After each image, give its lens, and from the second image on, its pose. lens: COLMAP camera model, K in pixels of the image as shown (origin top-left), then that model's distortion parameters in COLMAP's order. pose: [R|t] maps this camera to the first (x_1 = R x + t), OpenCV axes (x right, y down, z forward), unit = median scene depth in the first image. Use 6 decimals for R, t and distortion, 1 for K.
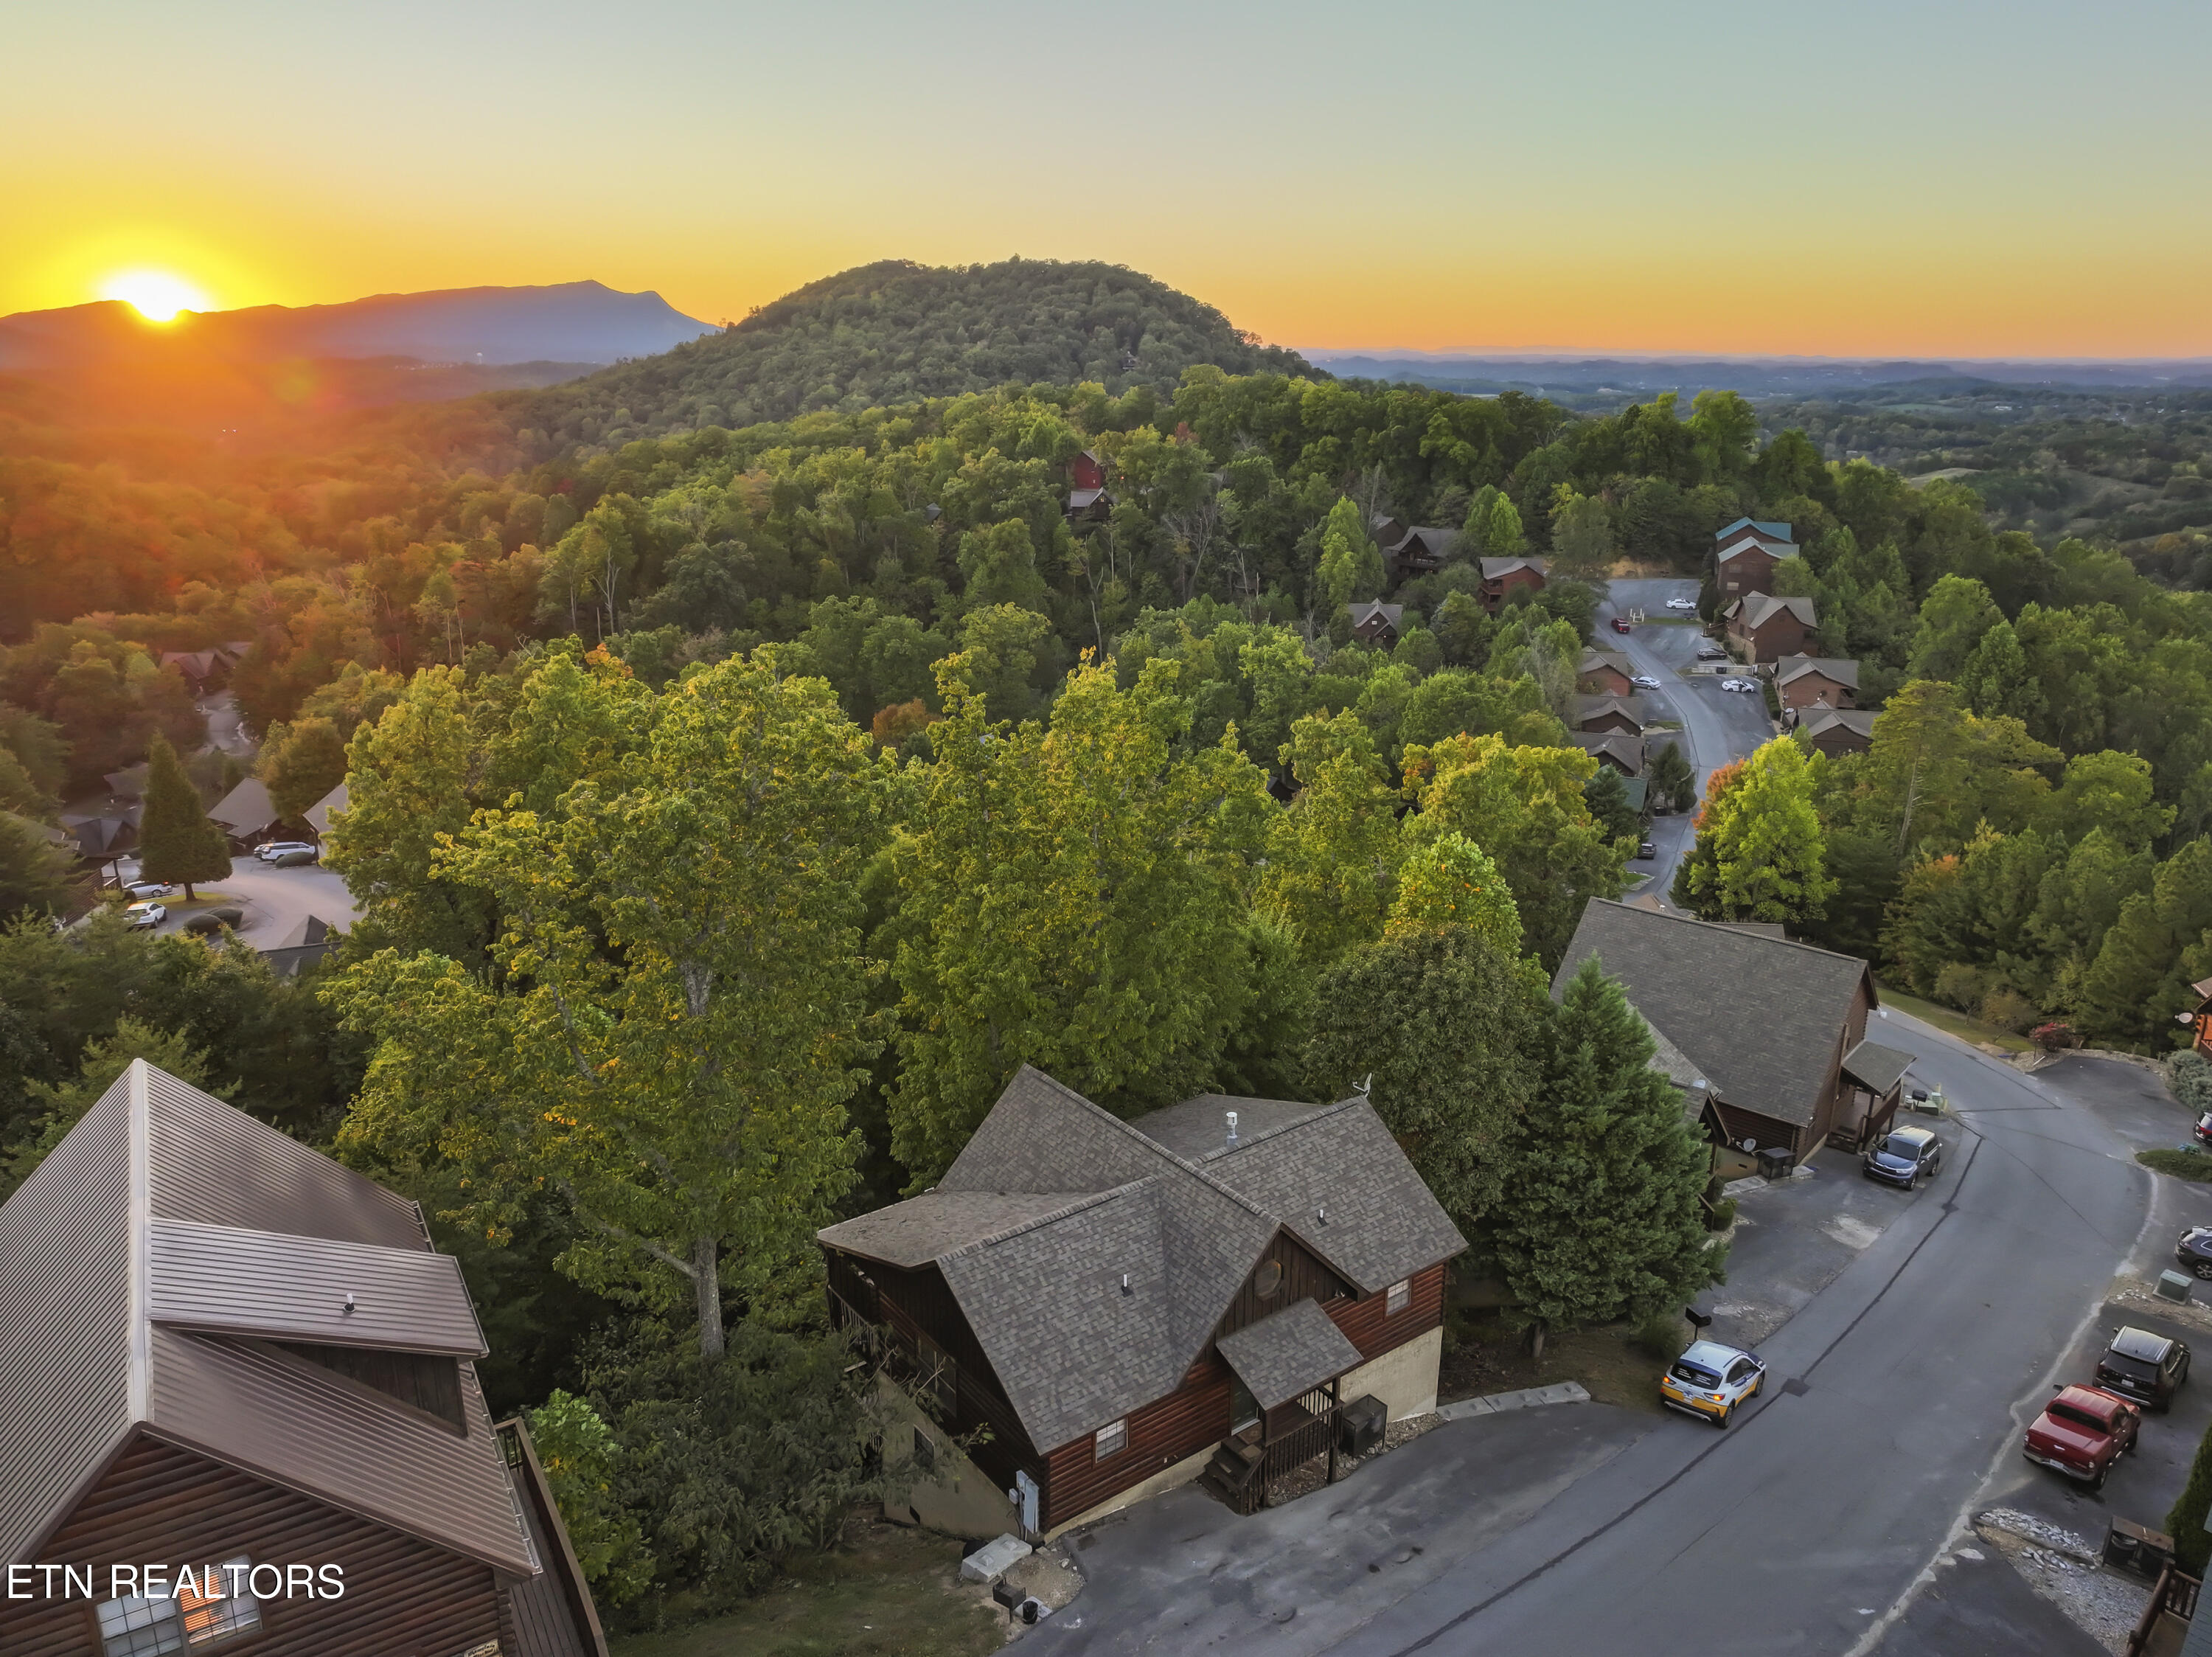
lens RADIAL K [[1554.3, 0, 1106.0], [0, 1554.3, 828.5], [0, 0, 1]] dist [0.007806, 0.005435]
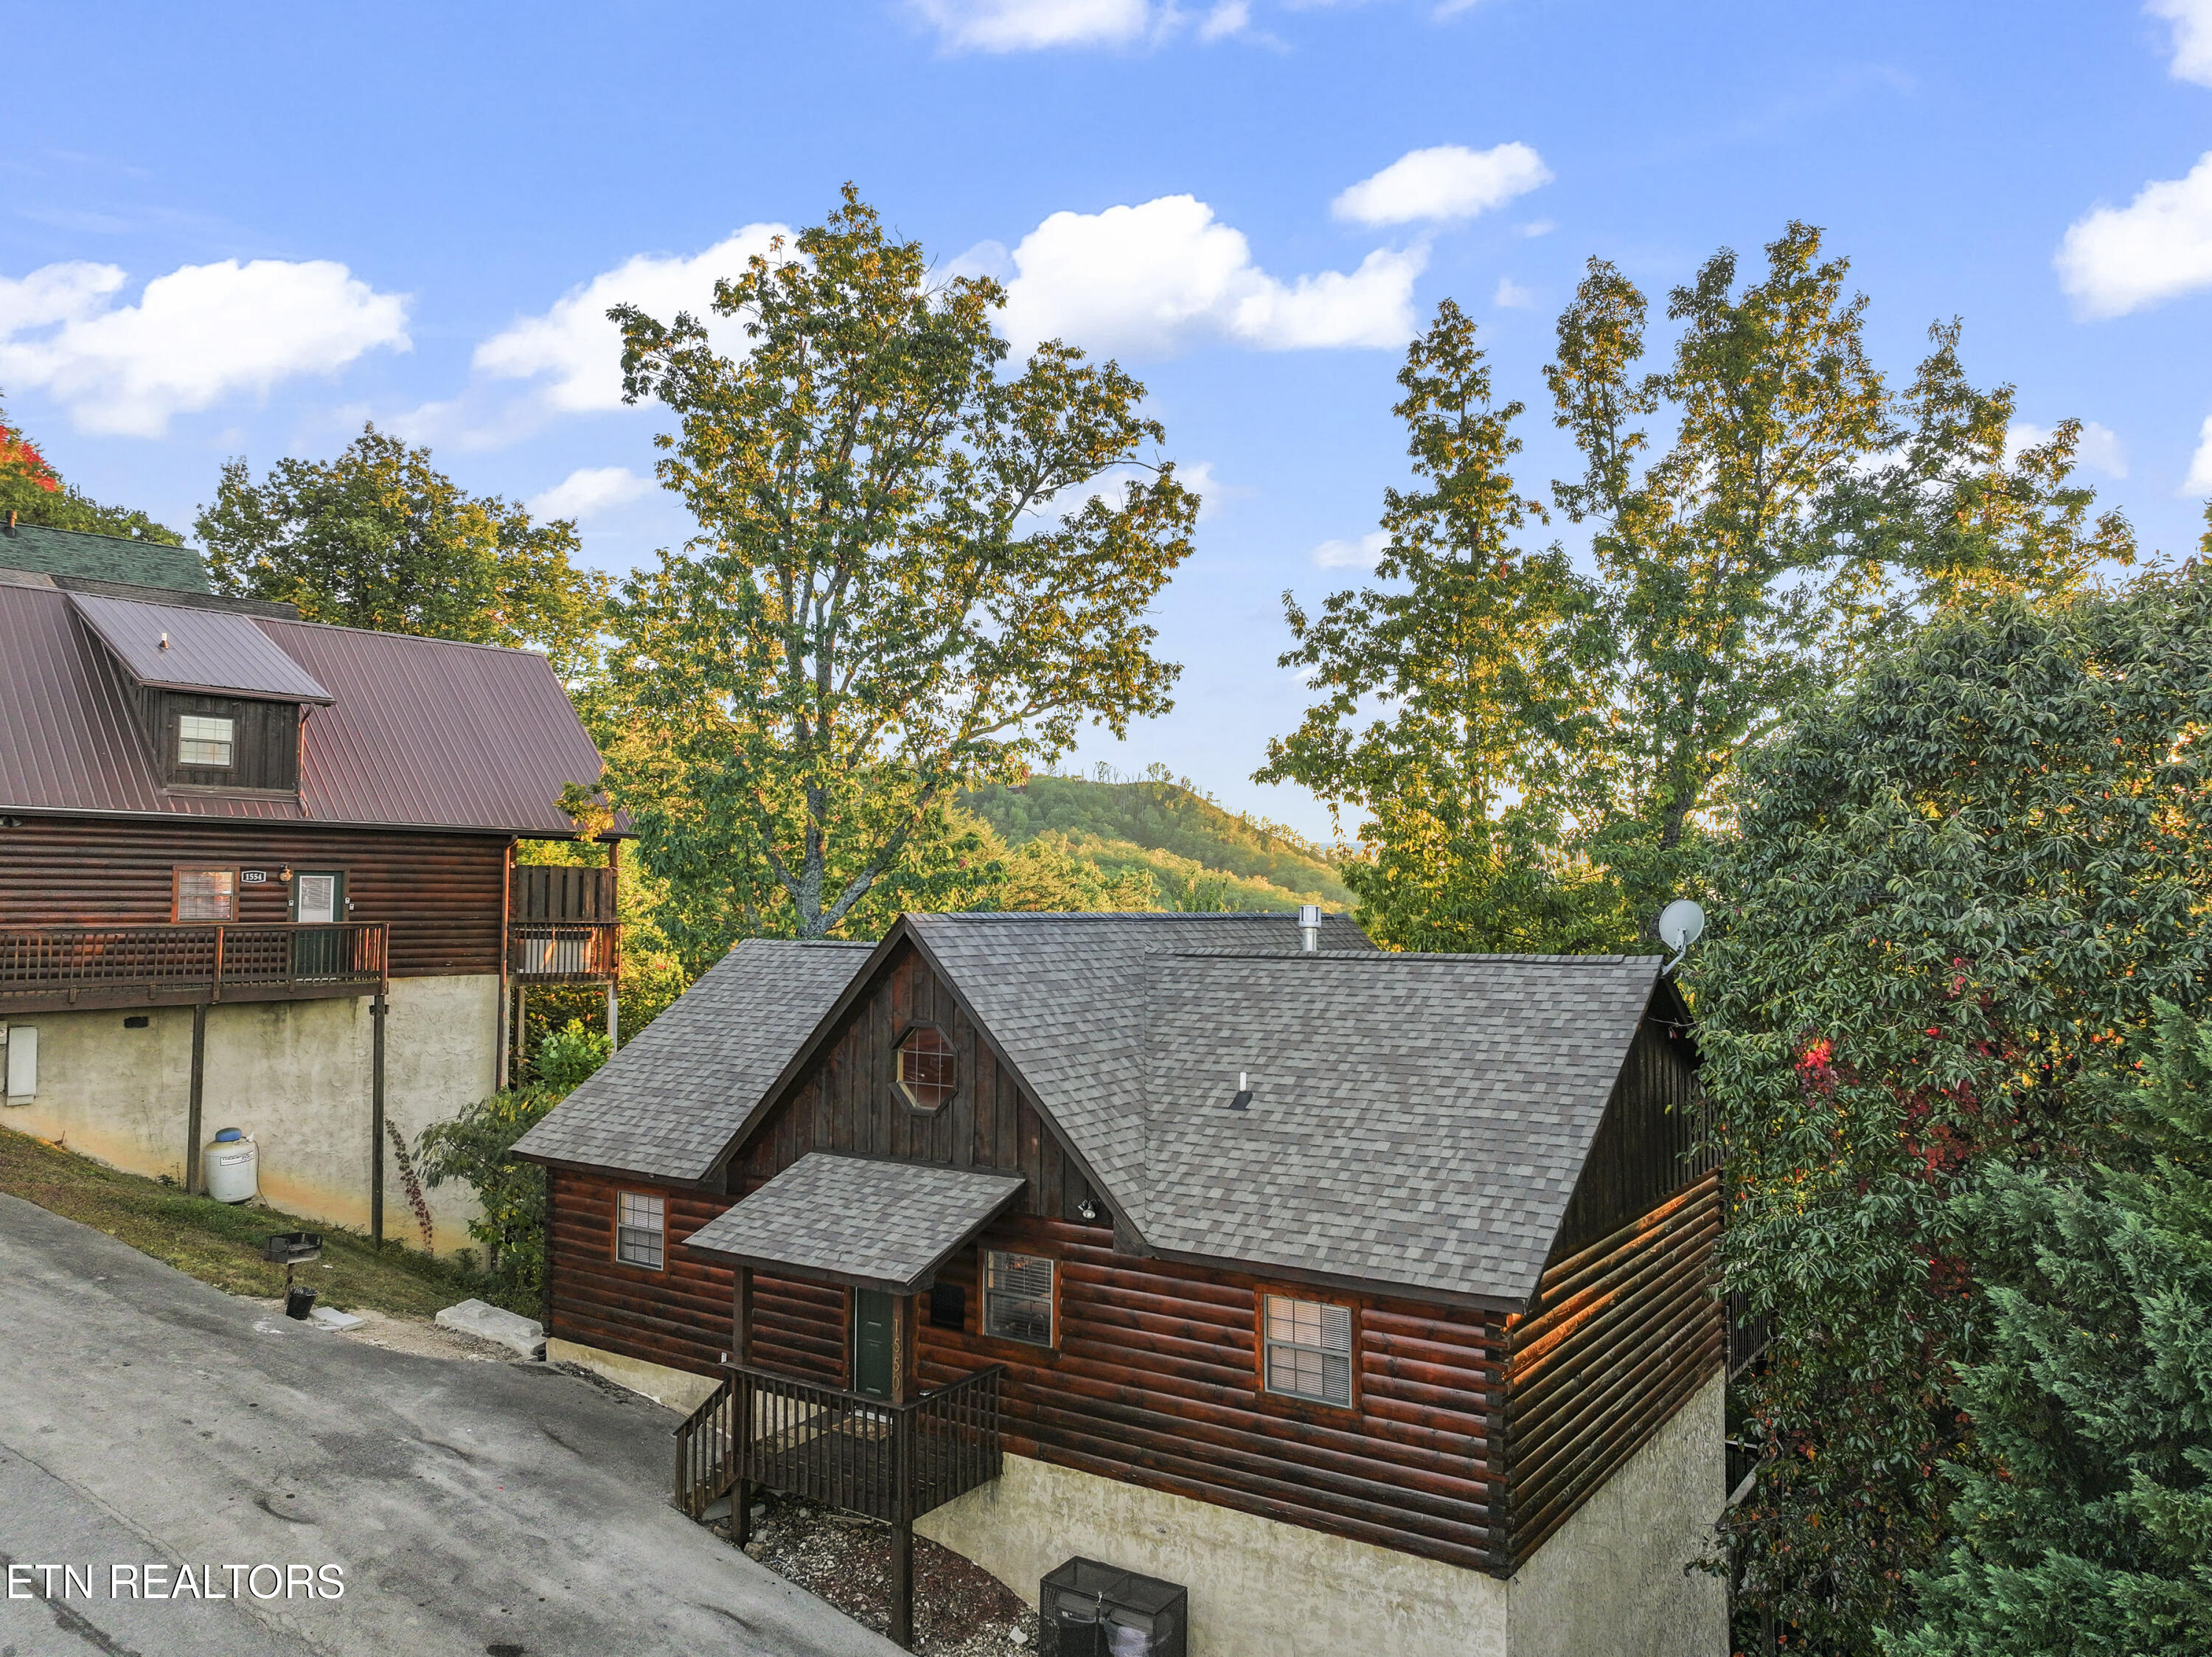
lens RADIAL K [[1554.3, 0, 1106.0], [0, 1554.3, 828.5], [0, 0, 1]] dist [0.007806, 0.005435]
pose [[0.316764, -0.051983, -0.947079, 0.551560], [-0.271473, 0.951757, -0.143038, 0.269921], [0.908825, 0.302416, 0.287370, 0.883847]]
